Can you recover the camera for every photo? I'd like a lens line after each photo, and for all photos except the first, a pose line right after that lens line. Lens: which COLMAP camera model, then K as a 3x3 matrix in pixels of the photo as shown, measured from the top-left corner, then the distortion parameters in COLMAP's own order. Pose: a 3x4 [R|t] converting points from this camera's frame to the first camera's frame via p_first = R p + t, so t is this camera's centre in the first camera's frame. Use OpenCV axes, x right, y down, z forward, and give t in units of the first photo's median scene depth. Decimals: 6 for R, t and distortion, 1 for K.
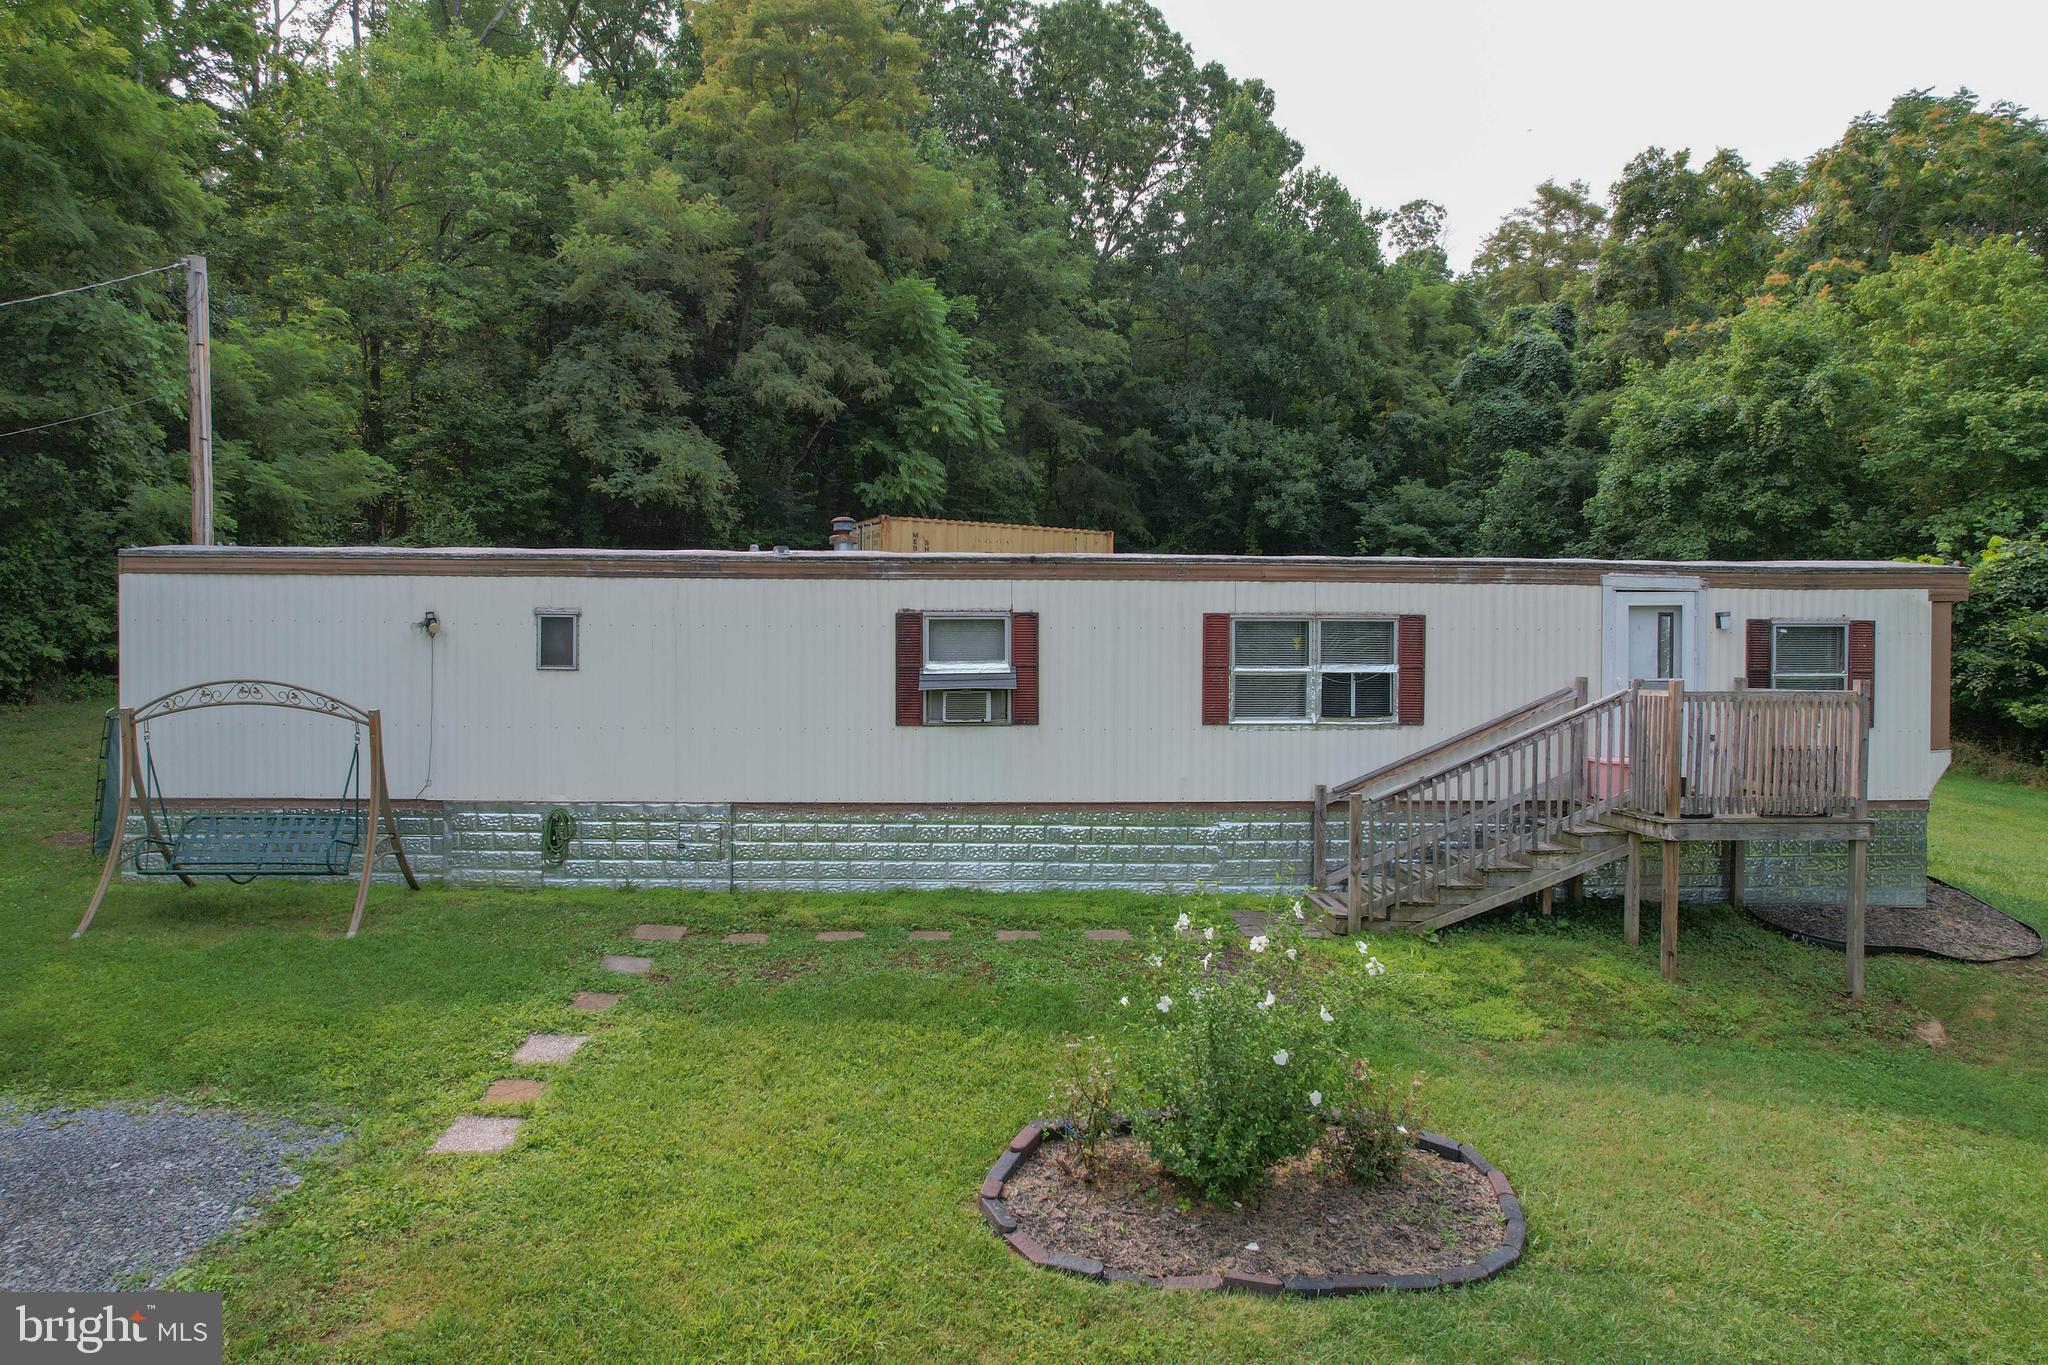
lens RADIAL K [[1307.8, 0, 1028.2], [0, 1307.8, 678.7], [0, 0, 1]] dist [-0.071345, 0.062609]
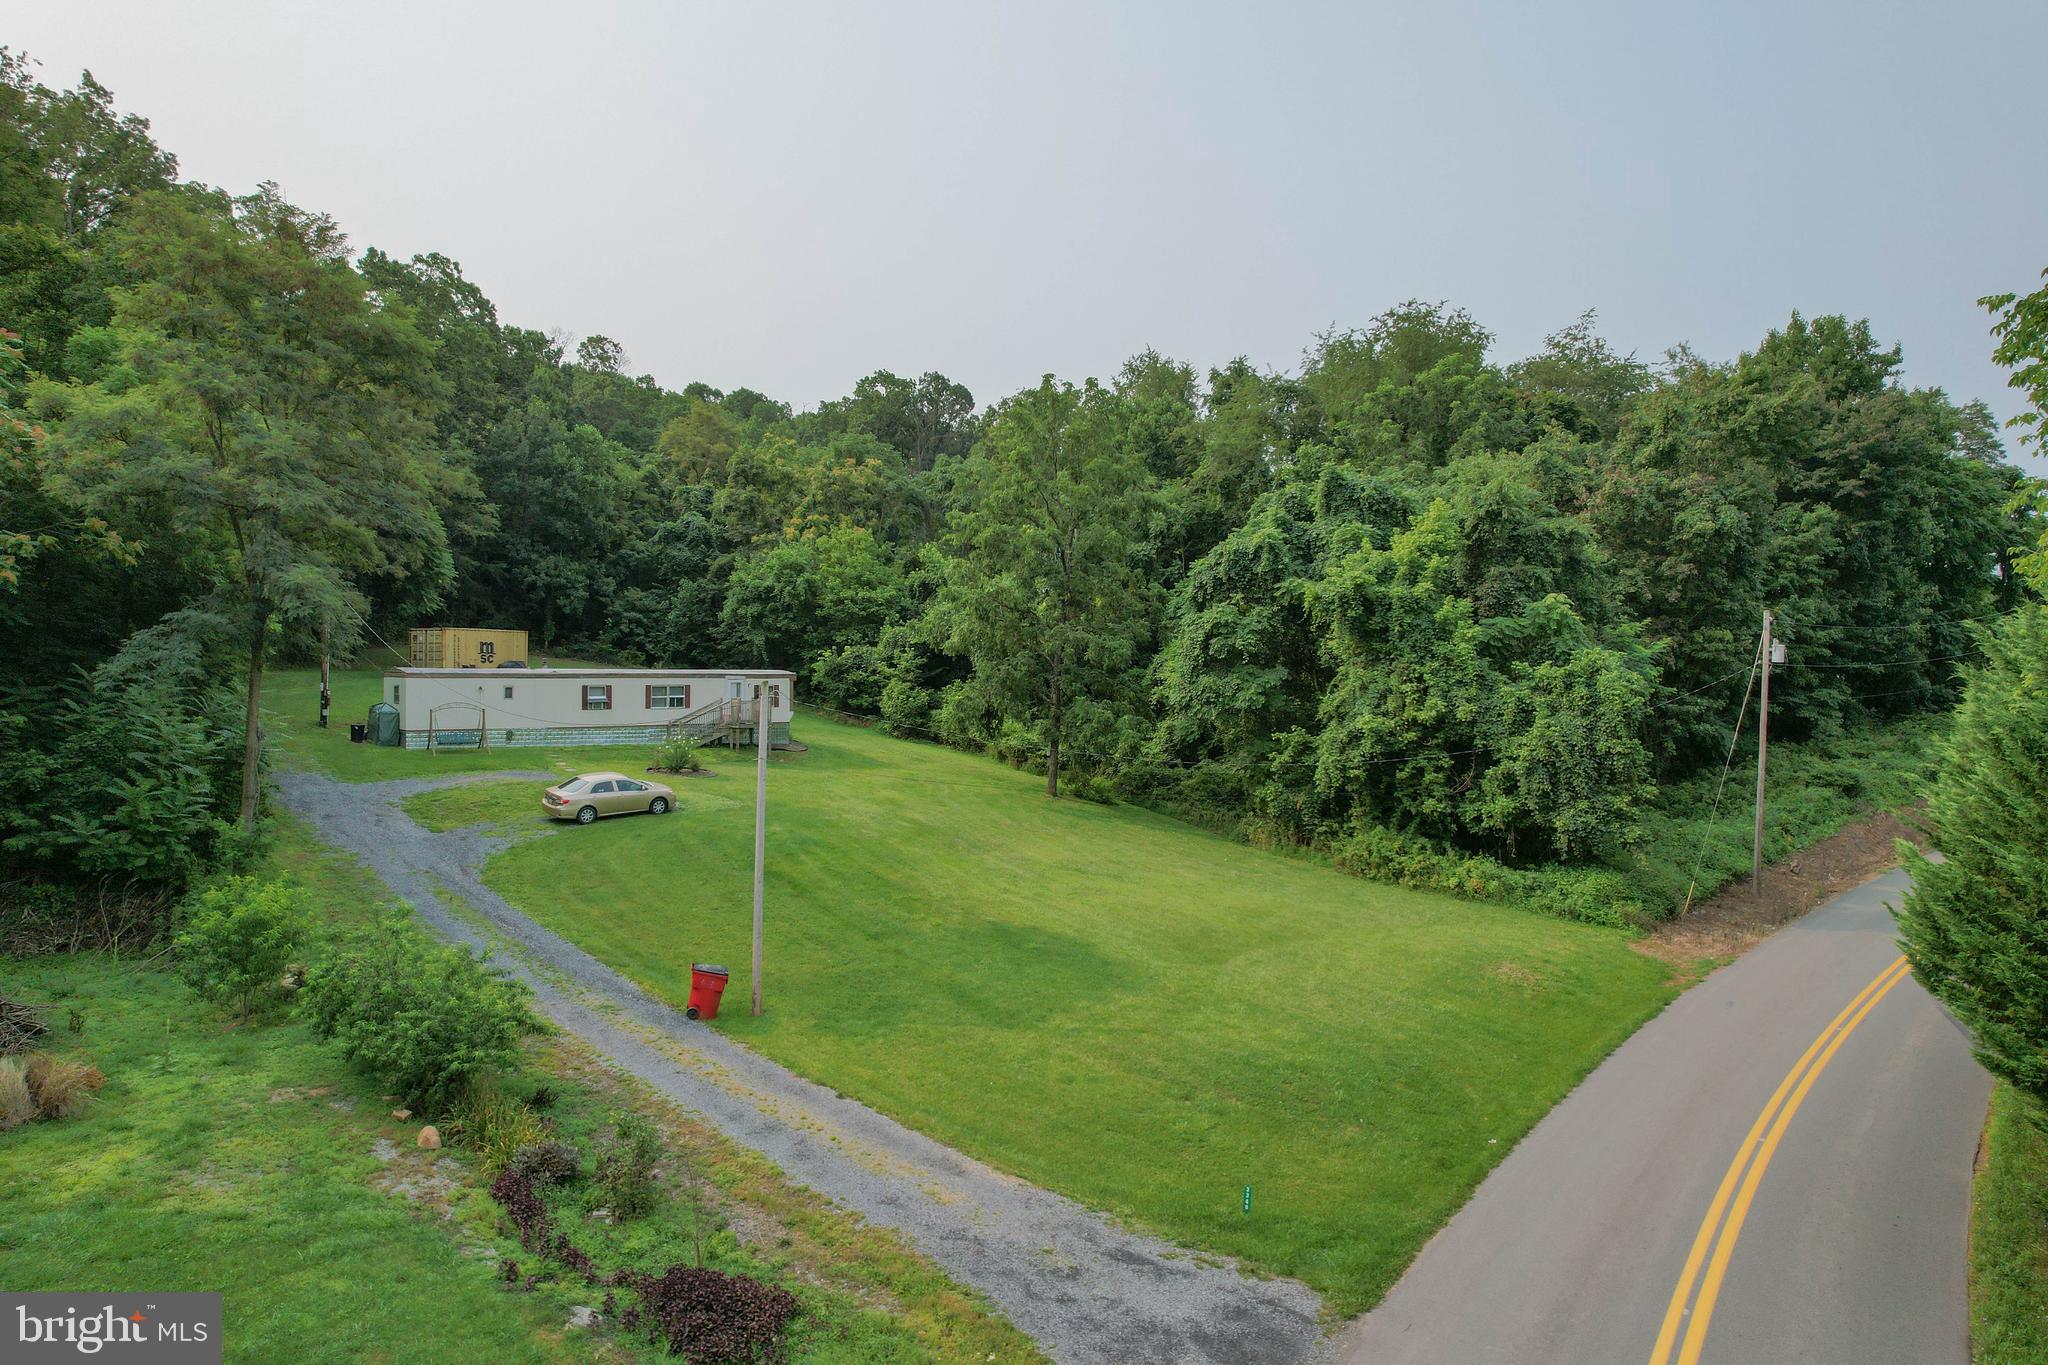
lens RADIAL K [[1307.8, 0, 1028.2], [0, 1307.8, 678.7], [0, 0, 1]] dist [-0.071345, 0.062609]
pose [[0.798448, -0.004641, 0.602046, -1.567757], [0.003297, 0.999989, 0.003336, -0.083054], [-0.602055, -0.000678, 0.798454, -3.532320]]
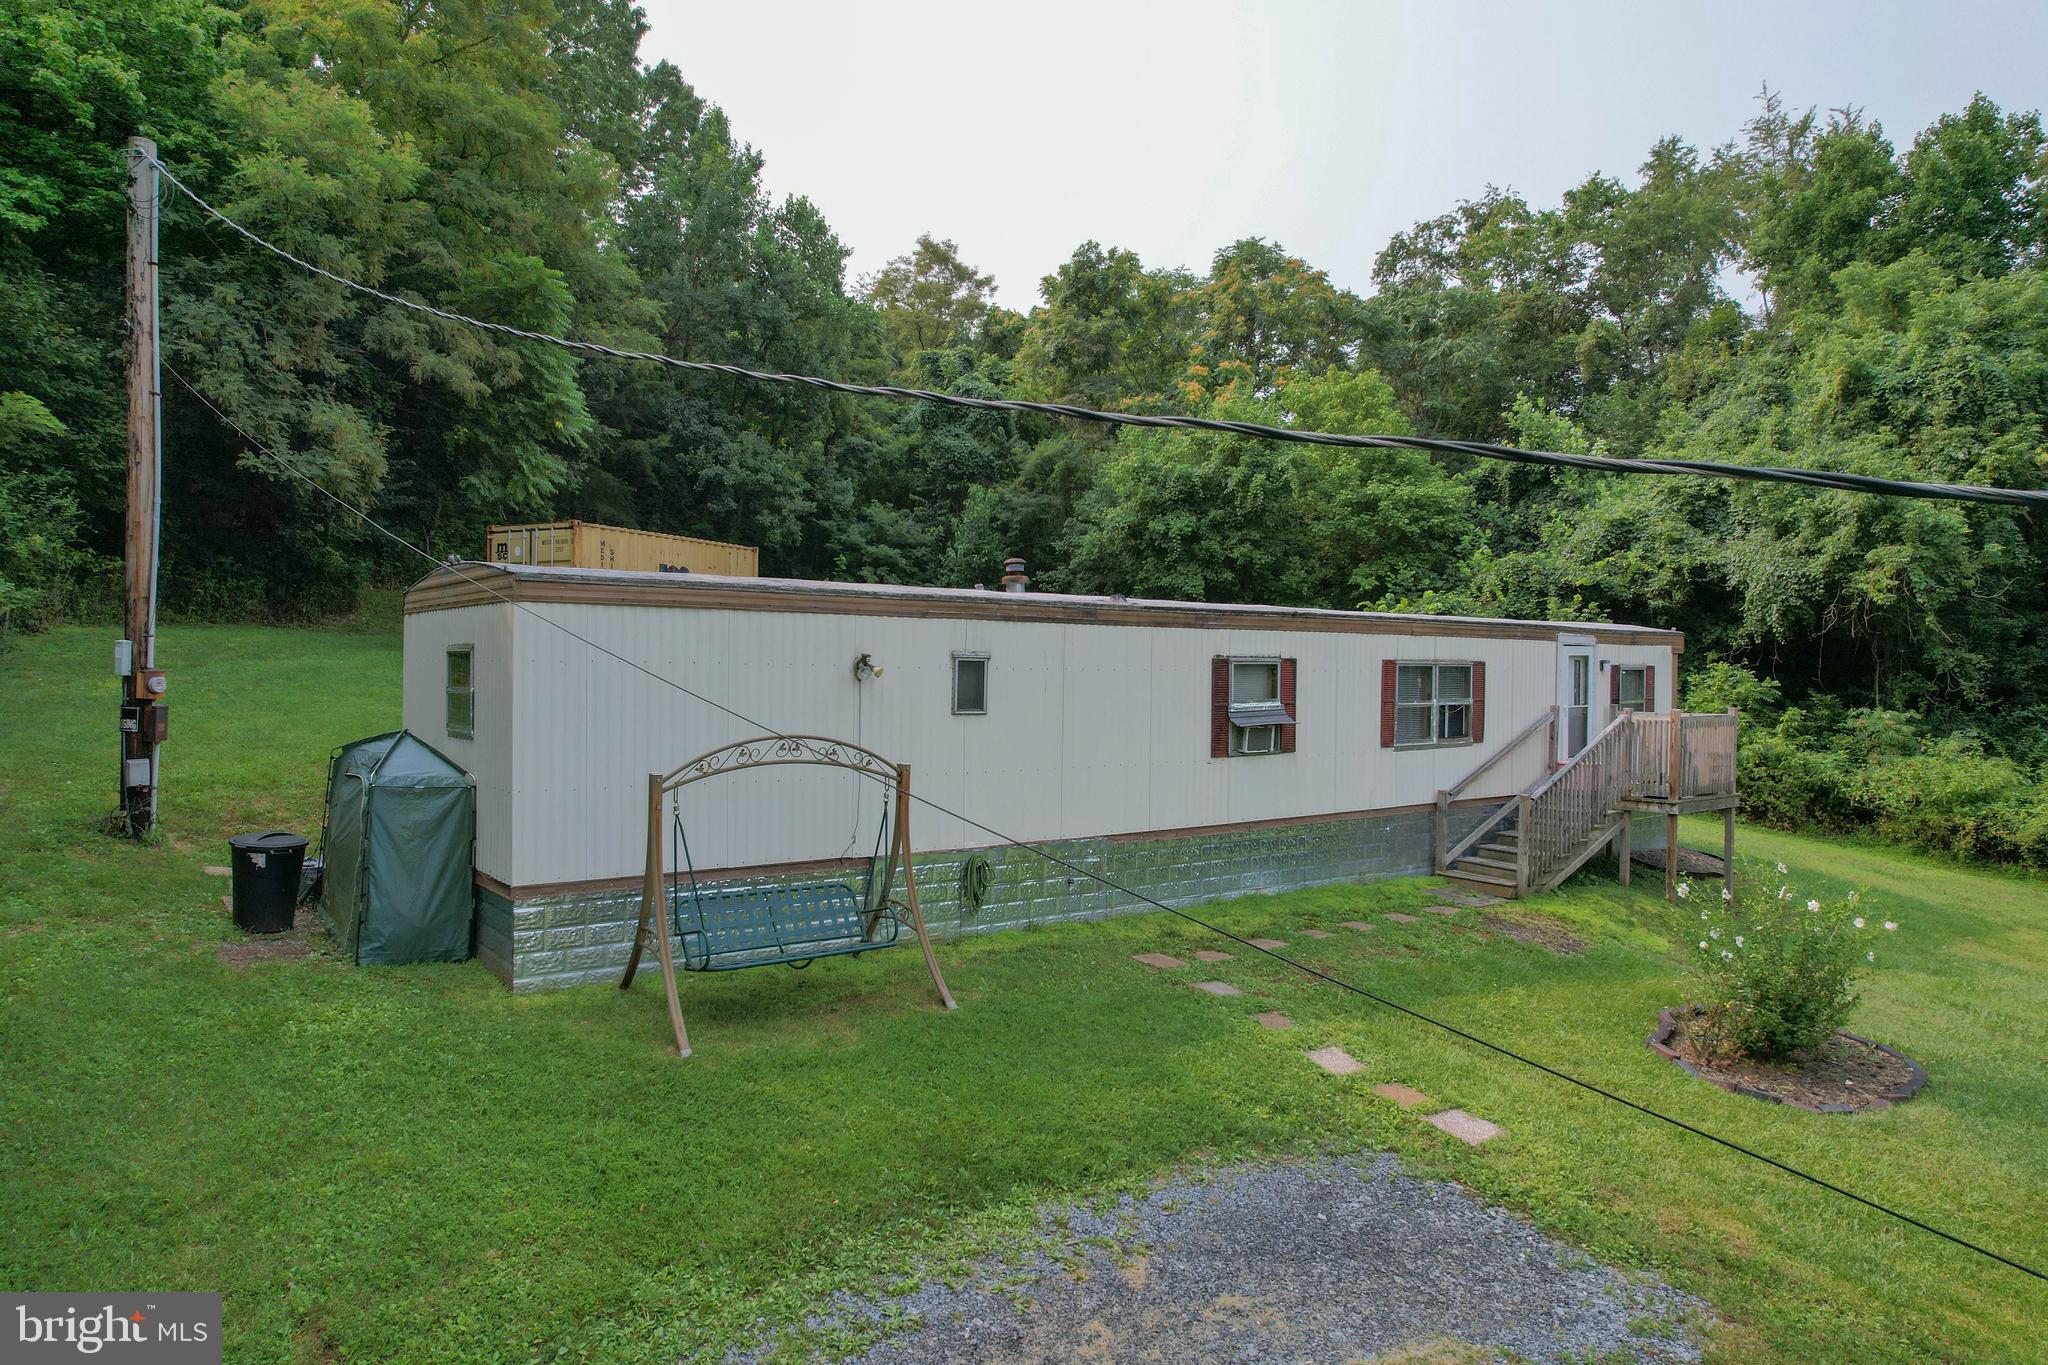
lens RADIAL K [[1307.8, 0, 1028.2], [0, 1307.8, 678.7], [0, 0, 1]] dist [-0.071345, 0.062609]
pose [[0.819793, -0.001974, 0.572656, -0.860204], [0.001632, 0.999998, 0.001111, -0.033547], [-0.572657, 0.000024, 0.819795, 0.158521]]
